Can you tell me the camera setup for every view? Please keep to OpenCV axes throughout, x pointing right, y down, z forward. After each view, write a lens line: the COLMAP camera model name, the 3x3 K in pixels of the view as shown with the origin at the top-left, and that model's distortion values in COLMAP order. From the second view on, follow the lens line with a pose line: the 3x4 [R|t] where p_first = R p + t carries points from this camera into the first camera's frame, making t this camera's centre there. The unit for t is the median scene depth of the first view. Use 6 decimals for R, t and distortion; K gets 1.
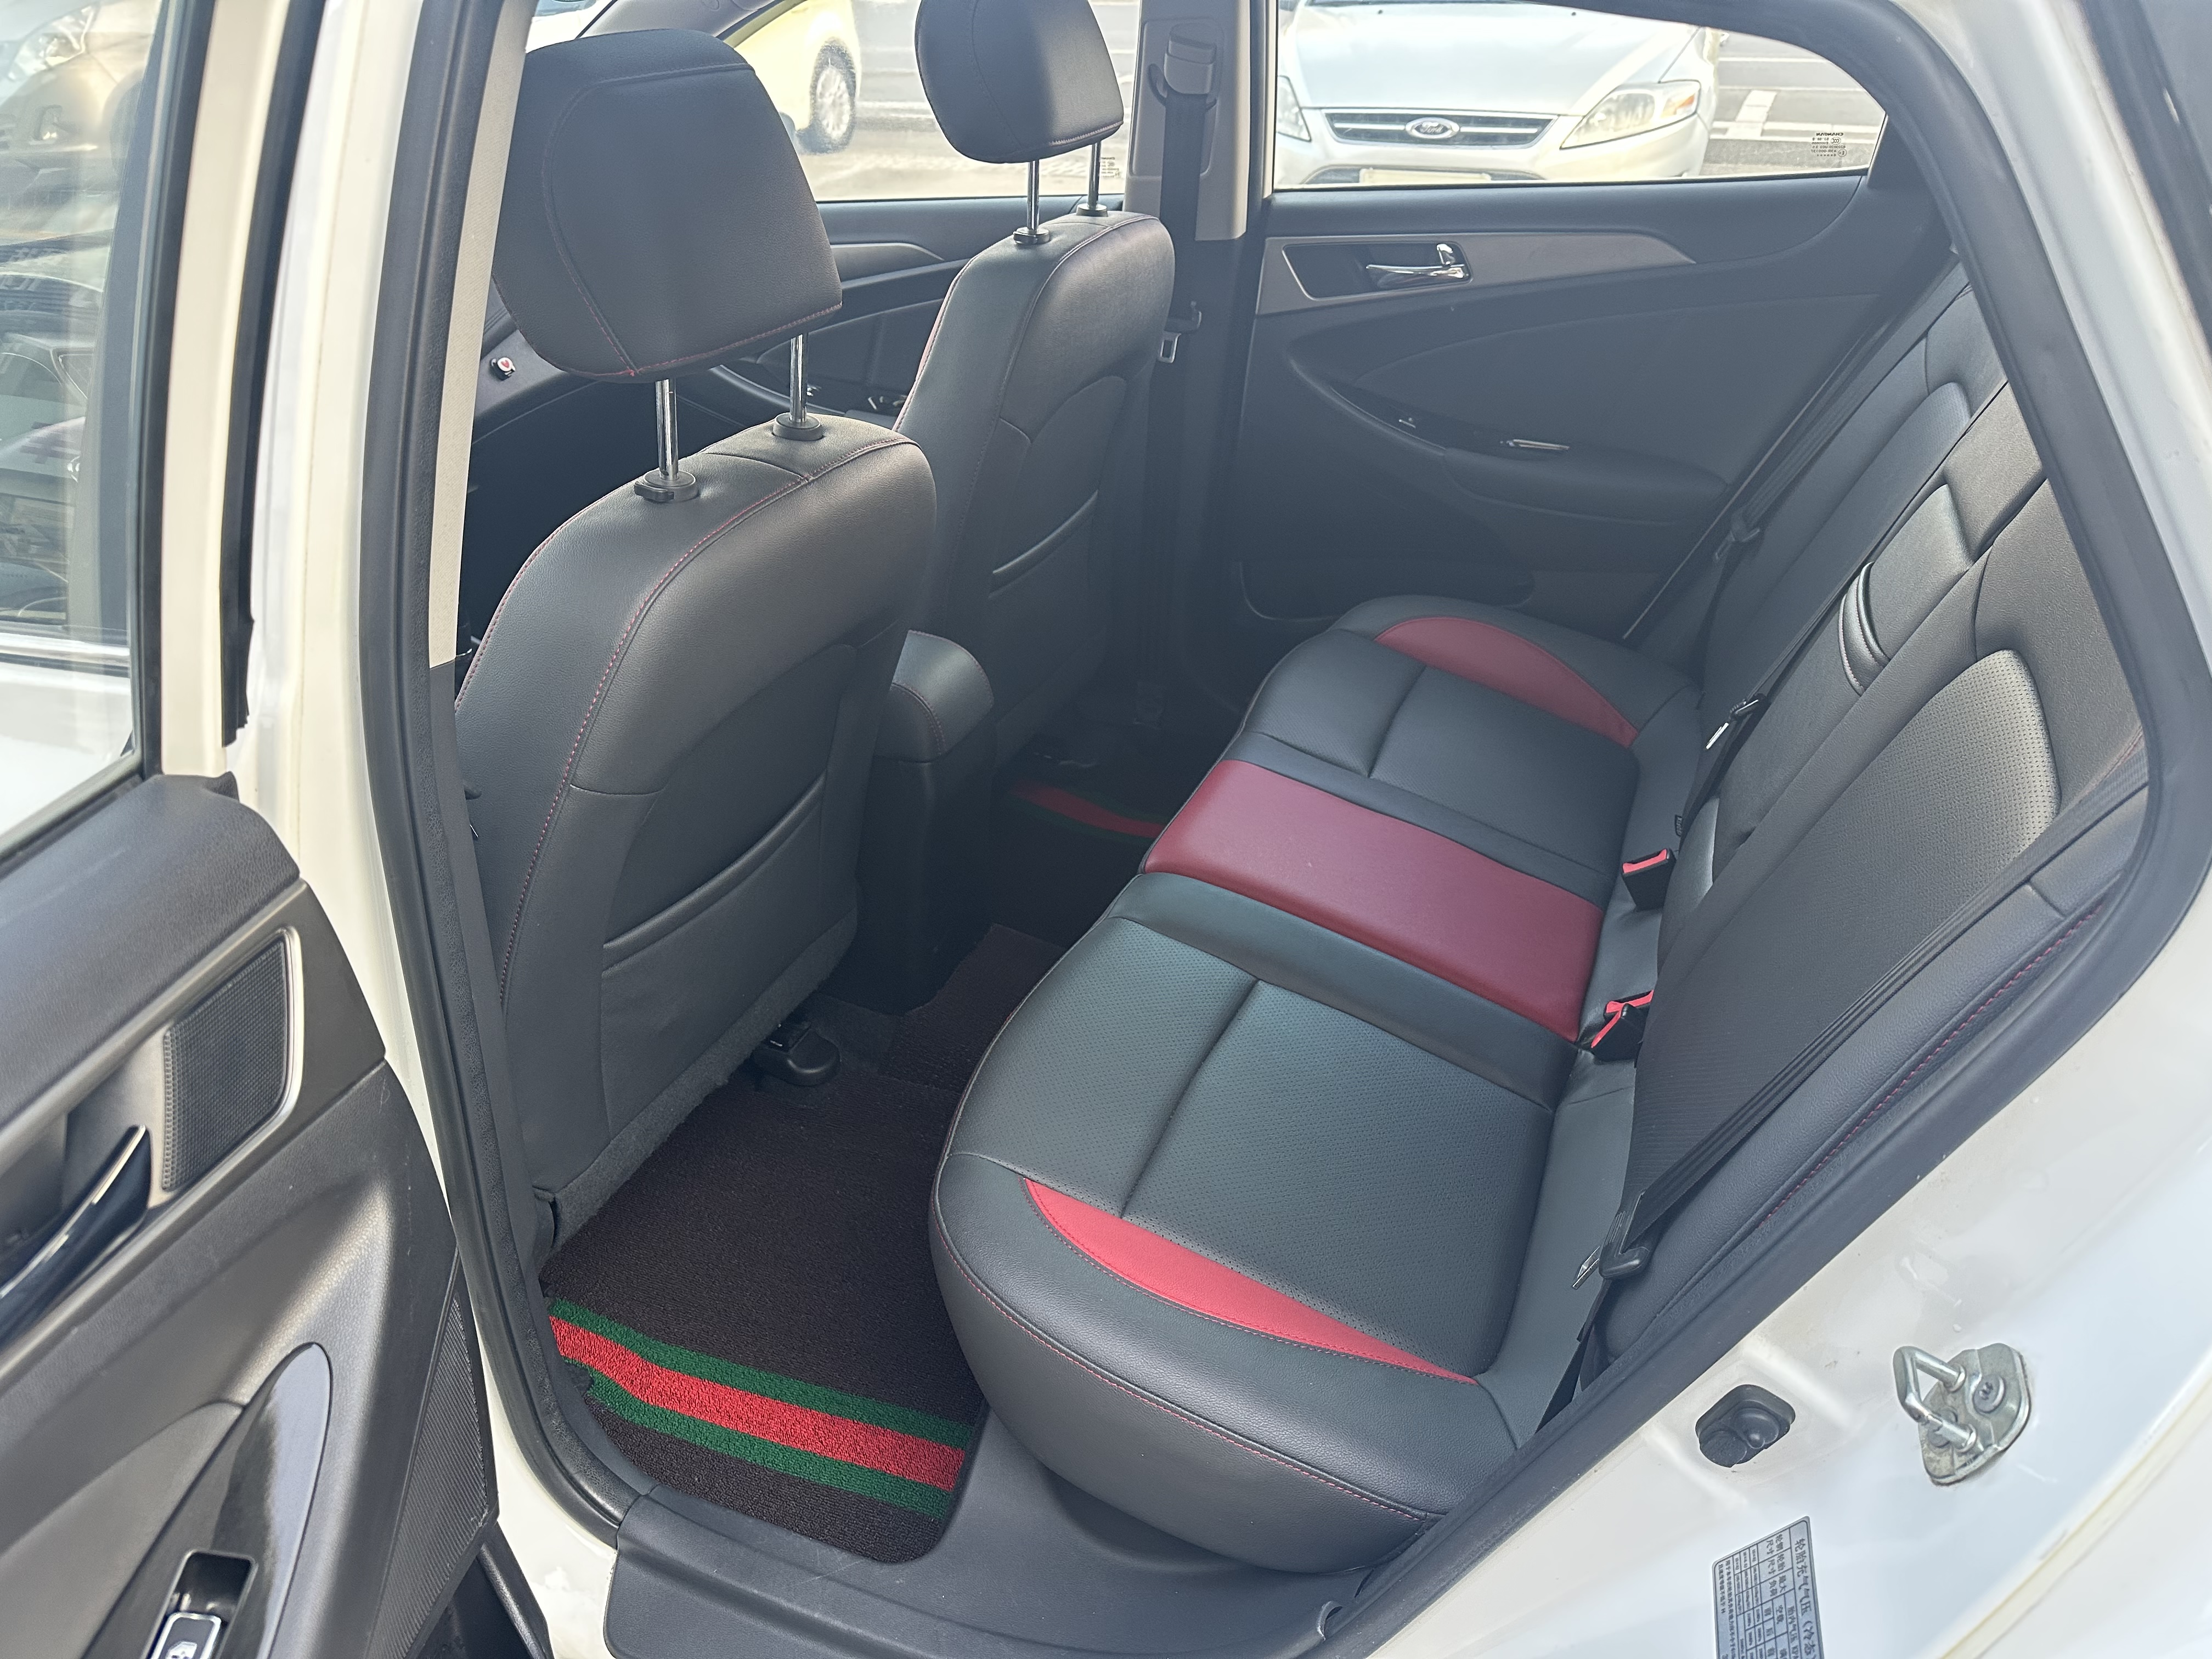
lens RADIAL K [[1554.4, 0, 1096.1], [0, 1554.4, 840.7], [0, 0, 1]] dist [0.034659, -0.029840]
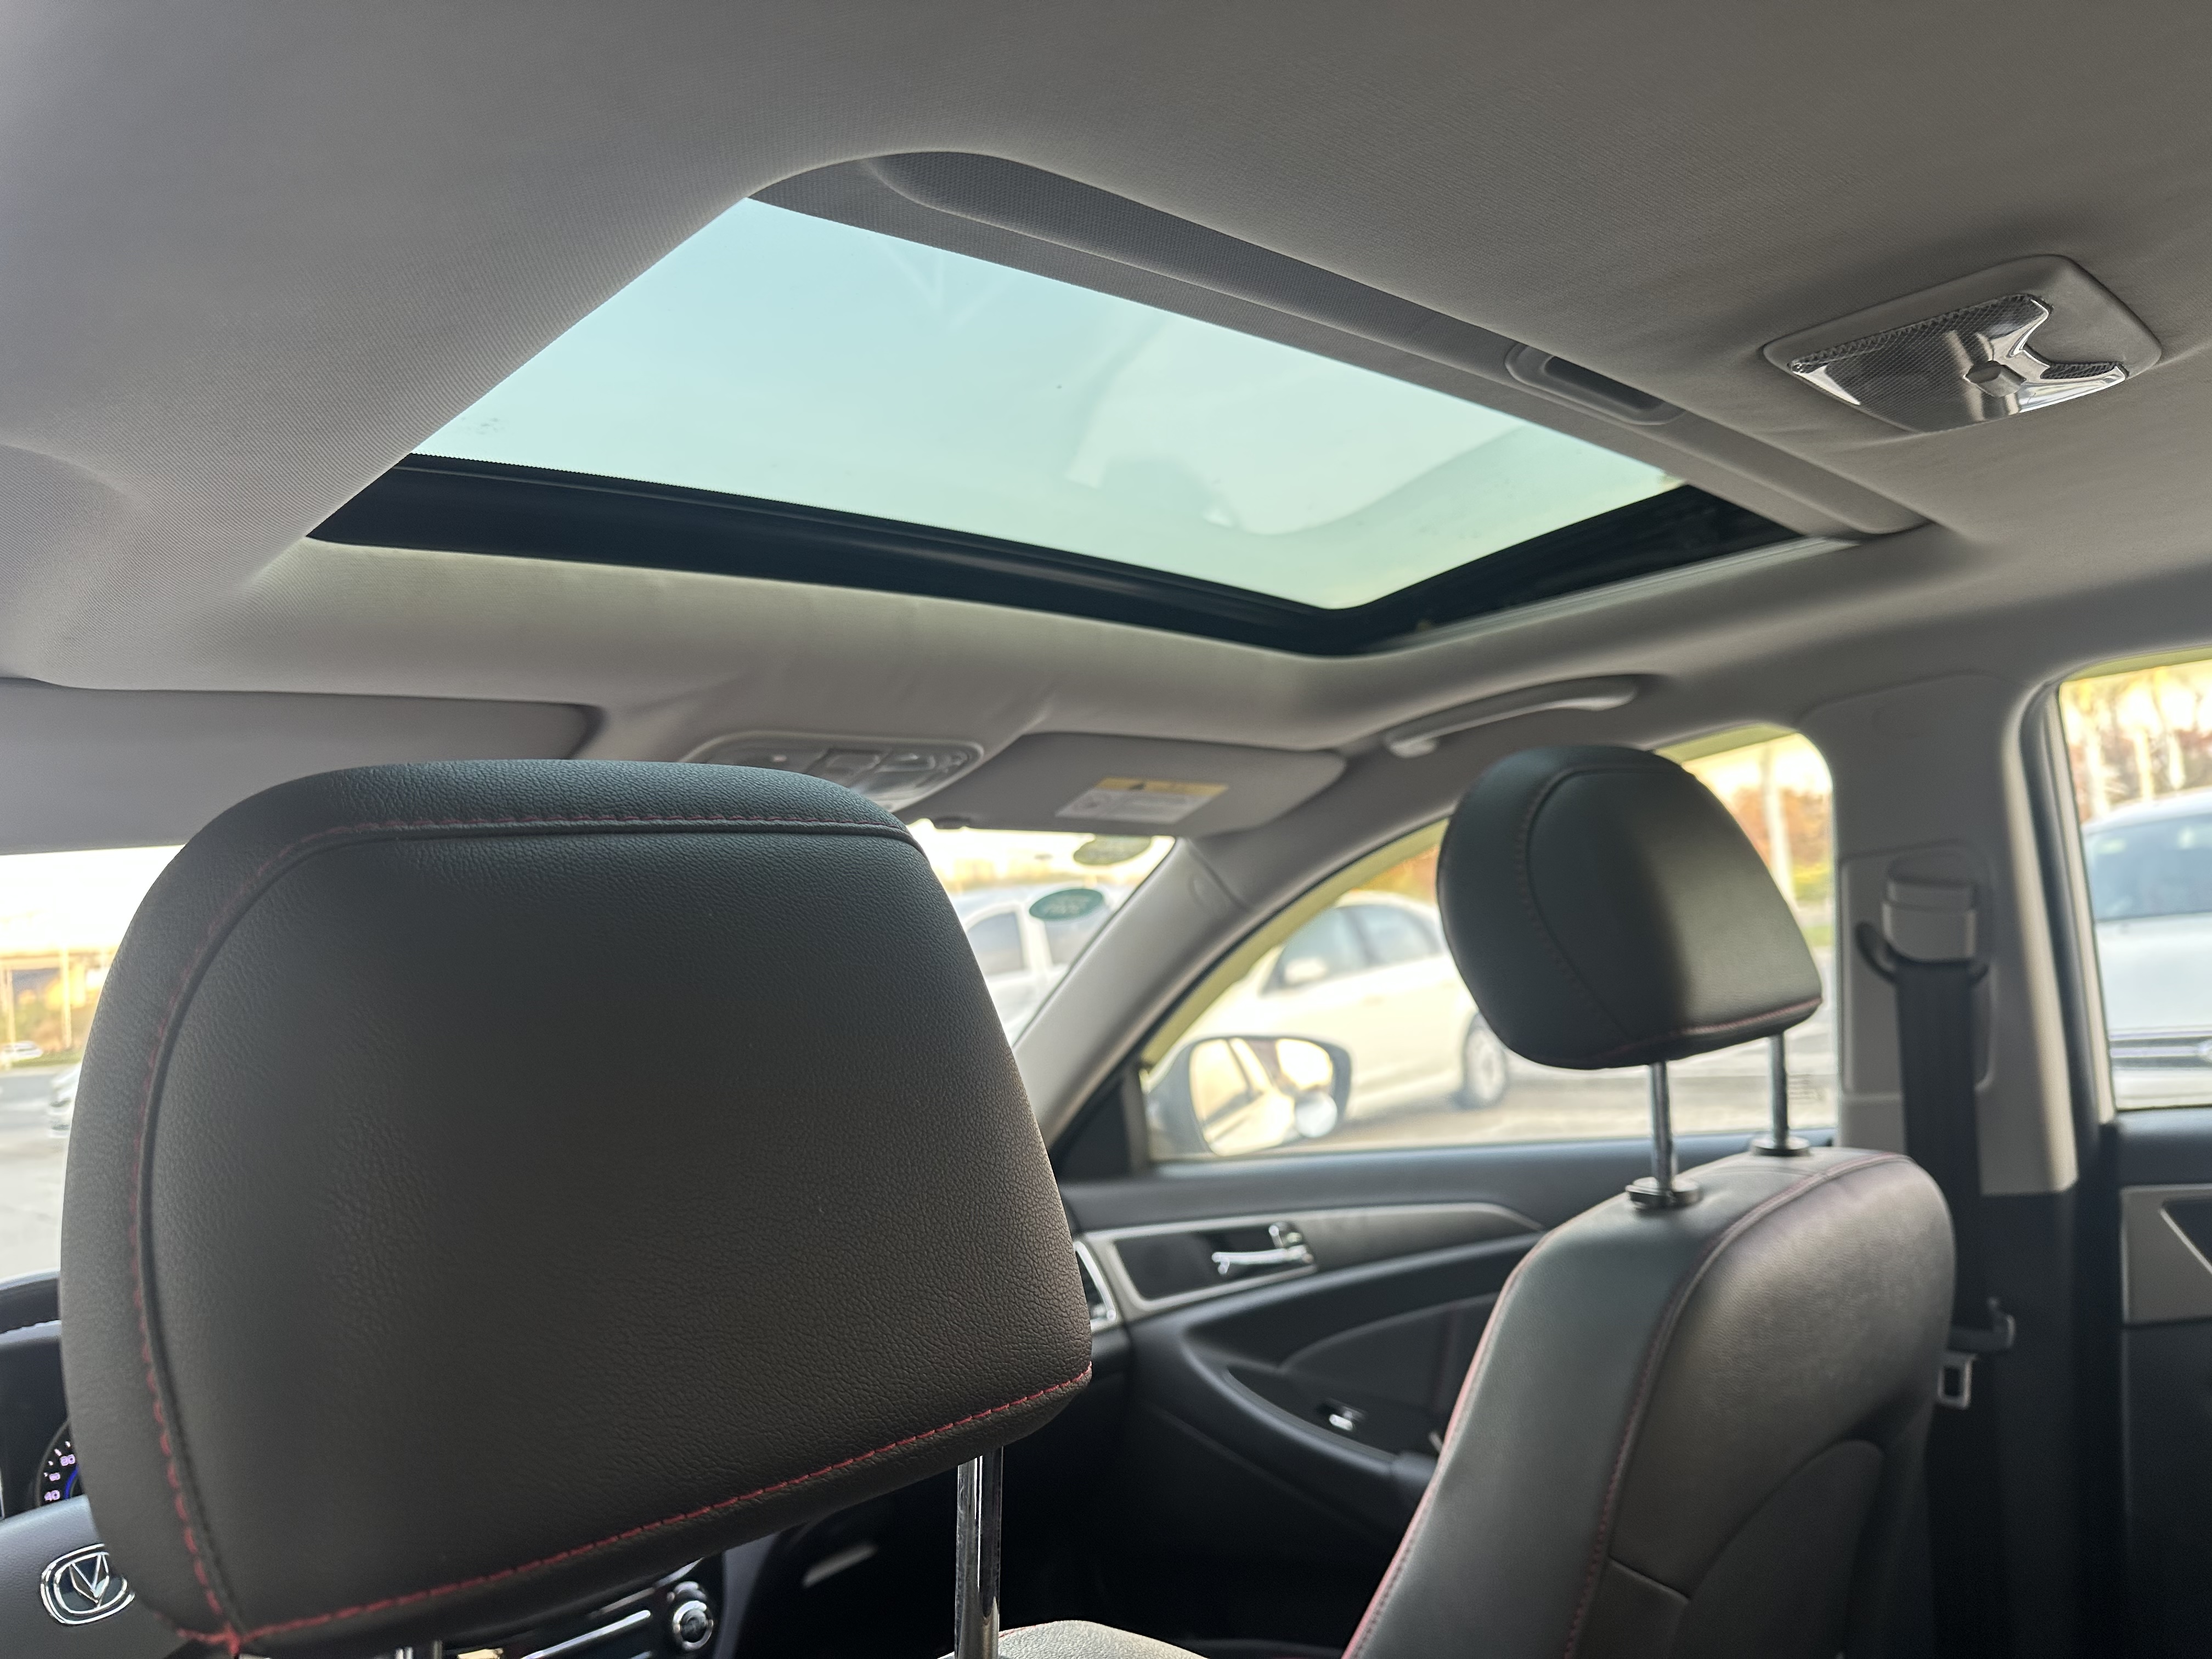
lens RADIAL K [[1518.9, 0, 1106.0], [0, 1518.9, 829.5], [0, 0, 1]] dist [-0.087220, 0.085169]
pose [[0.913762, -0.104943, -0.392460, -0.001321], [-0.137529, 0.829107, -0.541910, -0.173399], [0.382262, 0.549152, 0.743174, 0.443507]]
